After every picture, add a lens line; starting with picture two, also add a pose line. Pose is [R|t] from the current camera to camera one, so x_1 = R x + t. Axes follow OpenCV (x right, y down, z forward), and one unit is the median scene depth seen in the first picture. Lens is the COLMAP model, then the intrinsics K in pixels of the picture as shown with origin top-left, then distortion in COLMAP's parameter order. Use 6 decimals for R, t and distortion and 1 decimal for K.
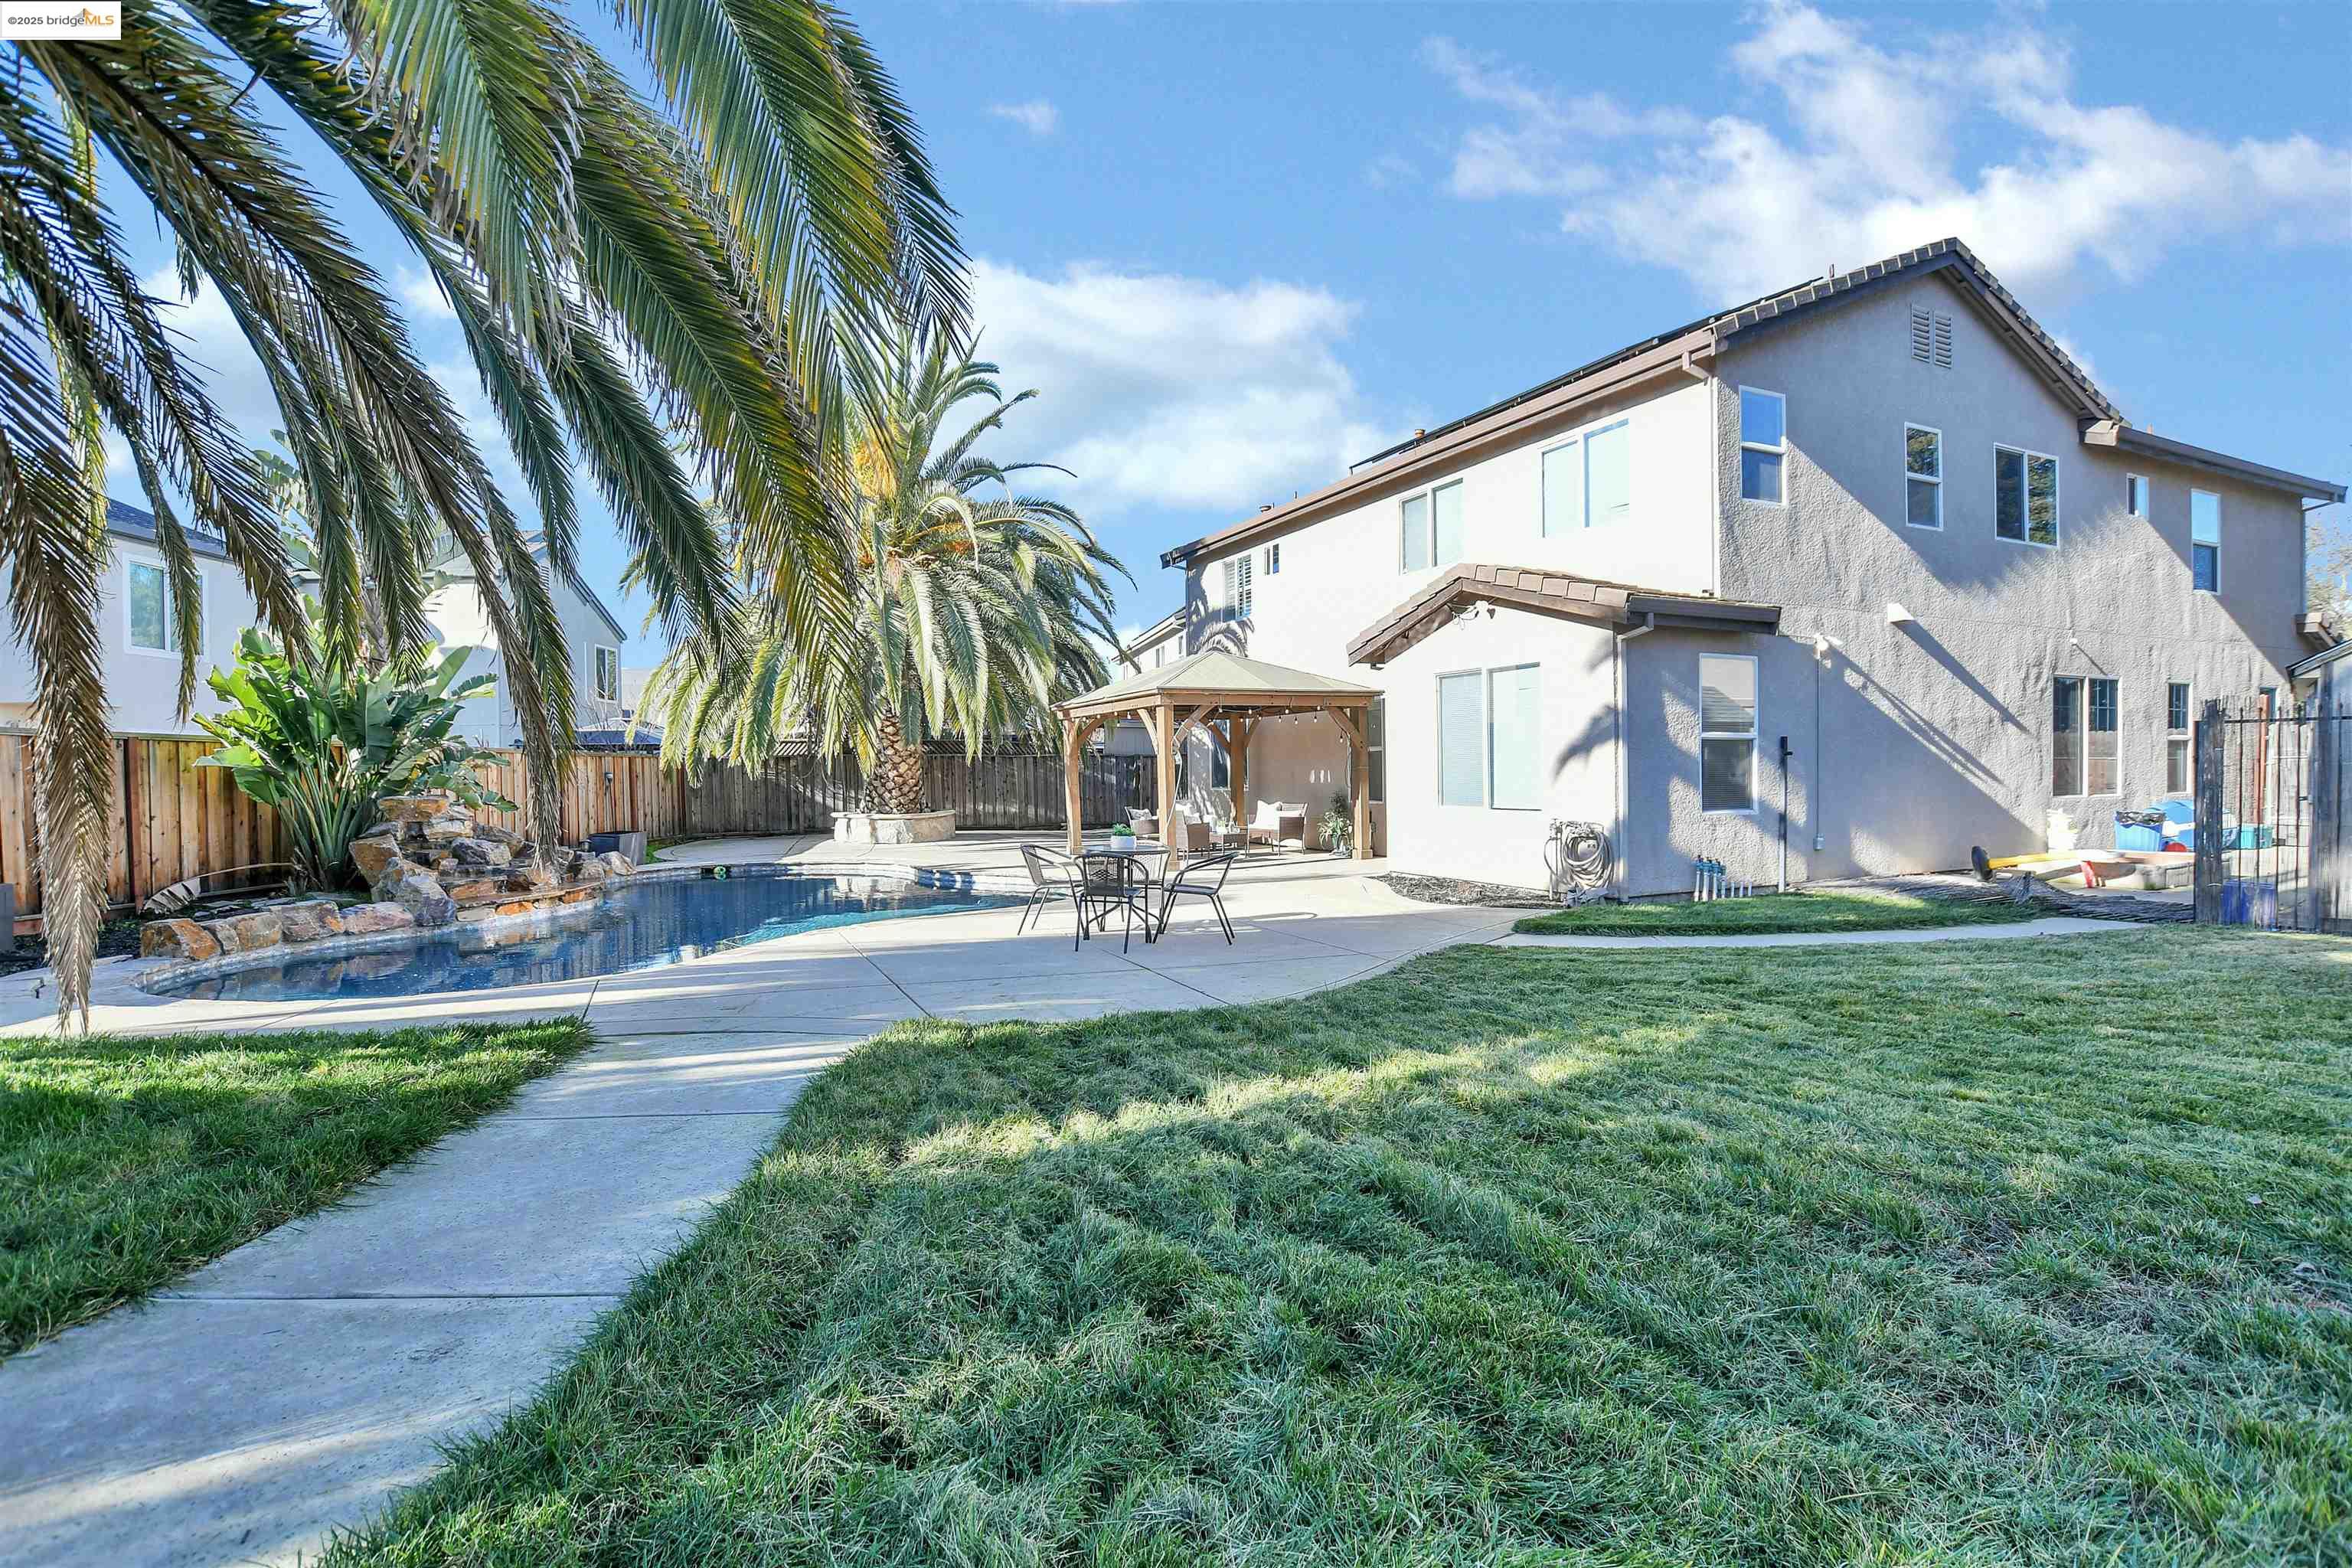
lens RADIAL K [[1099.2, 0, 1167.5], [0, 1099.2, 799.8], [0, 0, 1]] dist [-0.028394, 0.002689]
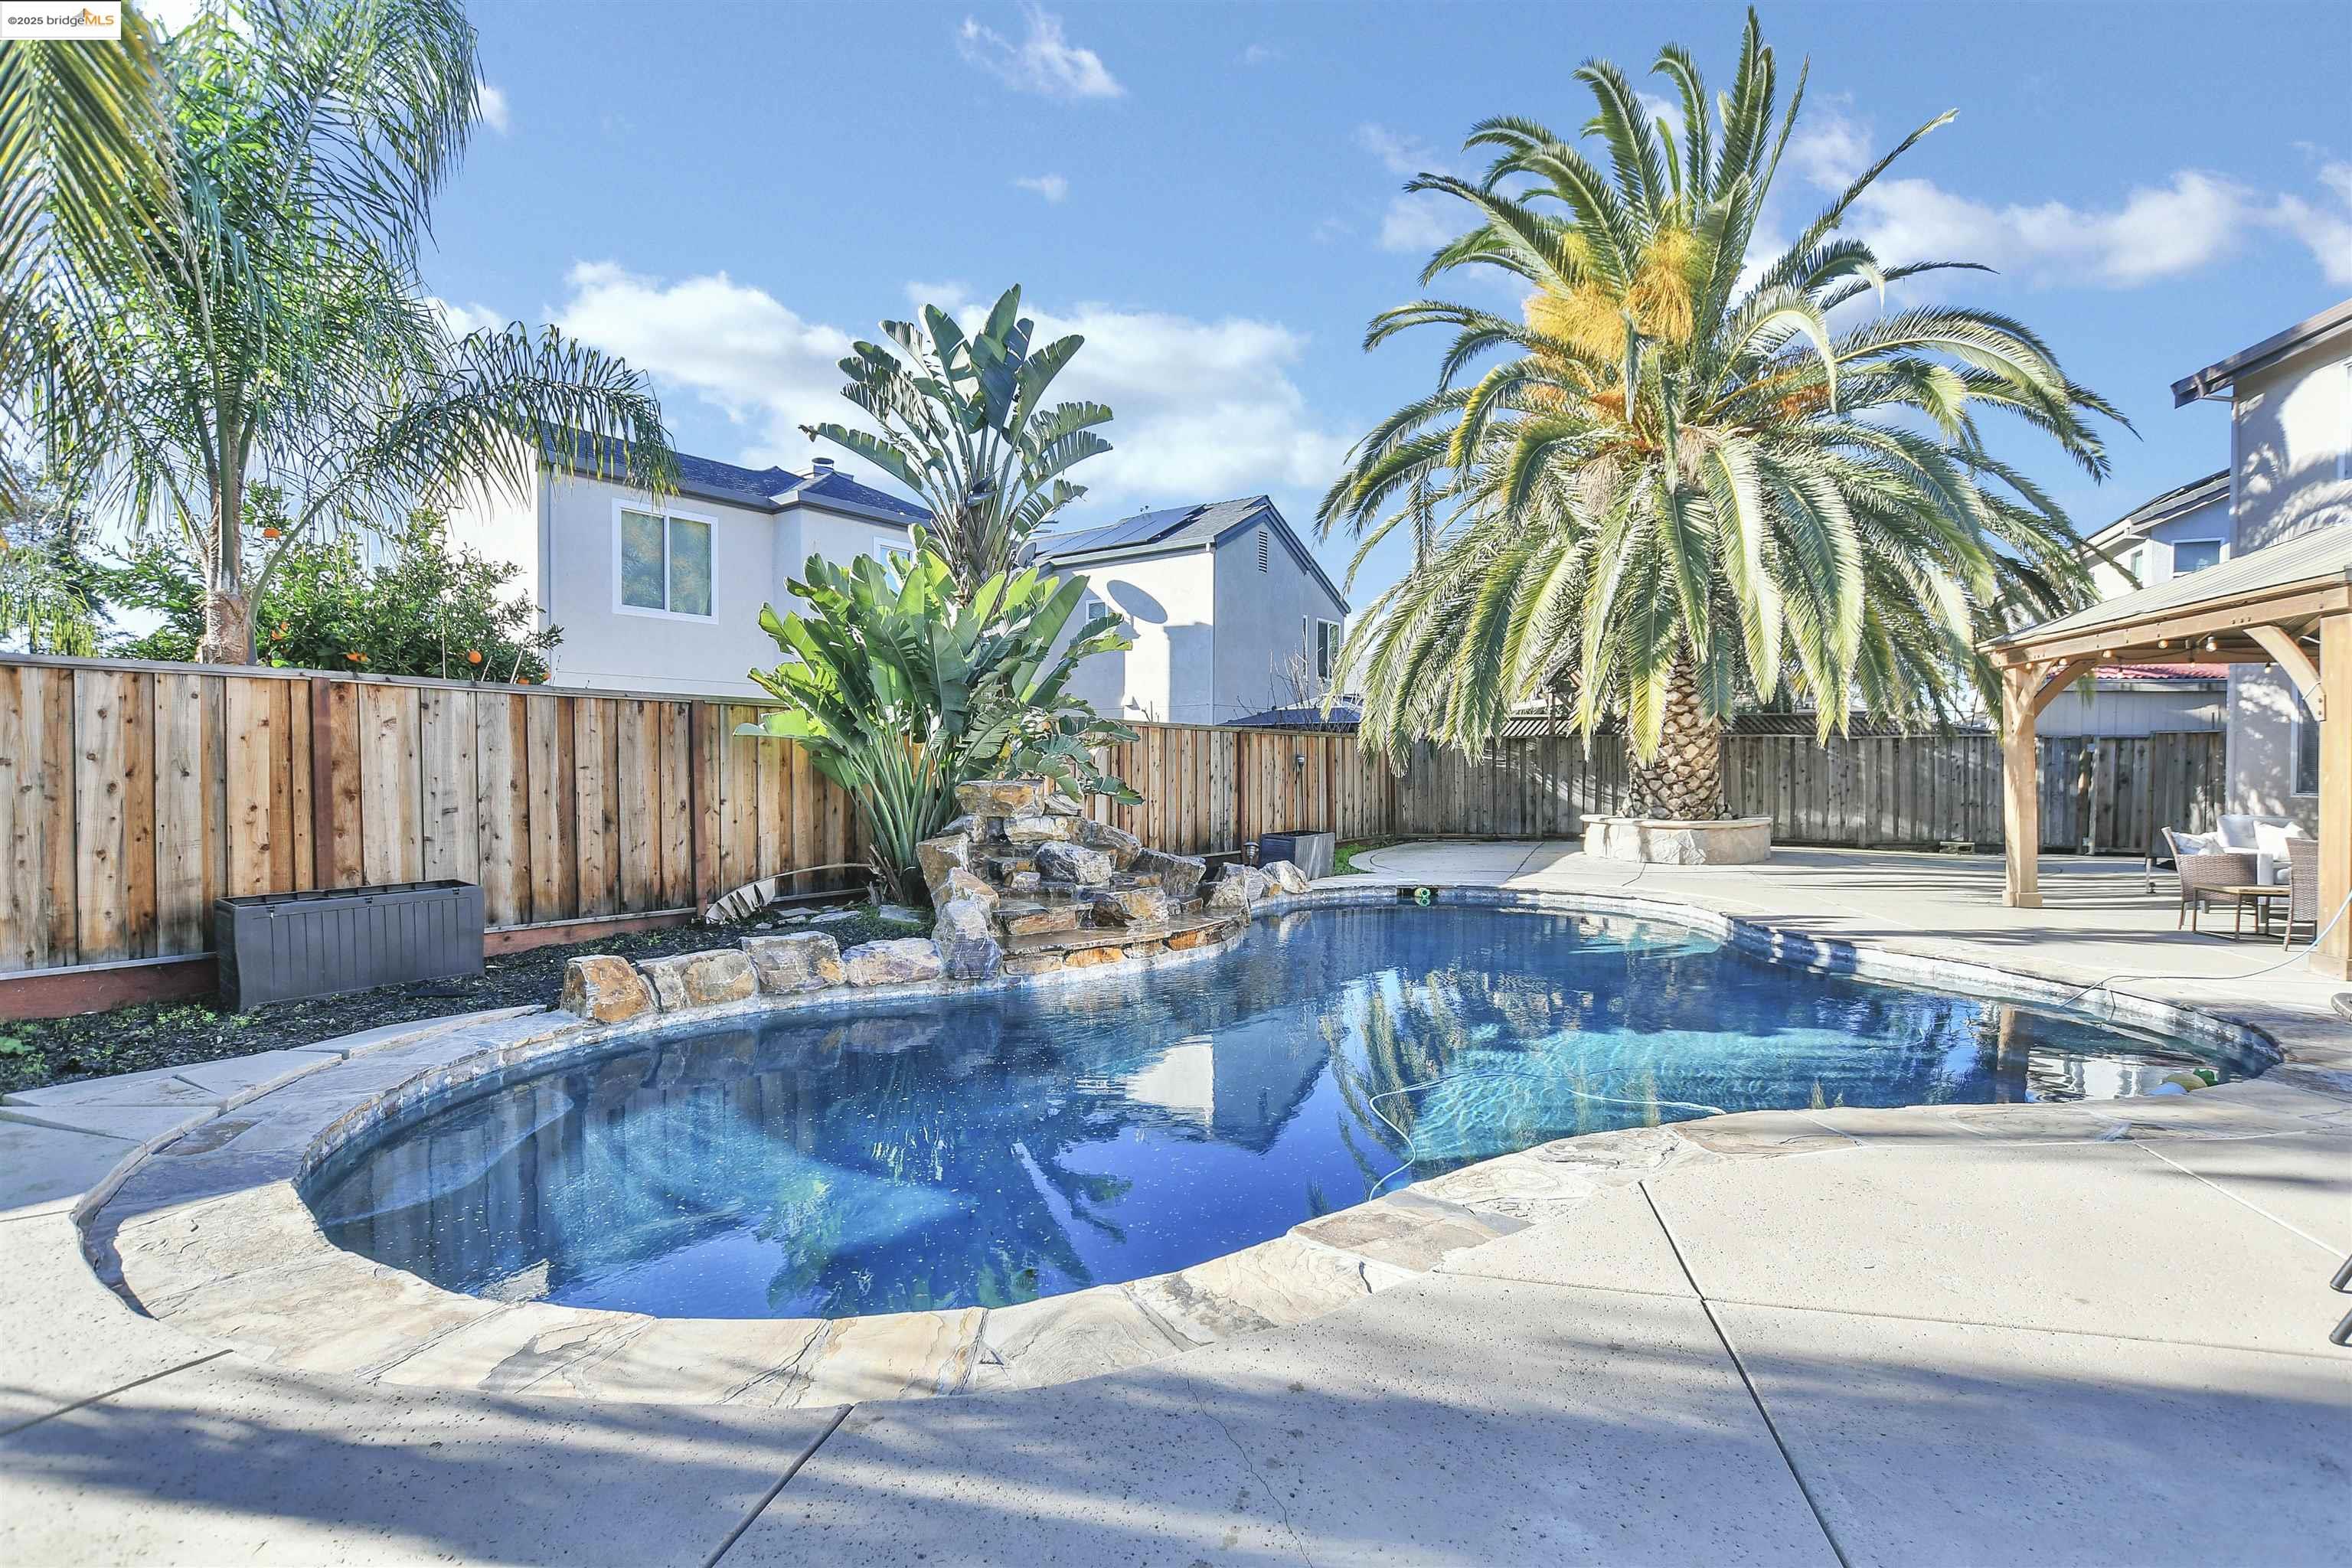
lens RADIAL K [[1099.2, 0, 1163.7], [0, 1099.2, 790.7], [0, 0, 1]] dist [-0.028394, 0.002689]
pose [[0.795409, 0.024117, -0.605593, -0.112302], [-0.024430, 0.999672, 0.007724, -0.003528], [0.605581, 0.008650, 0.795737, 0.329112]]
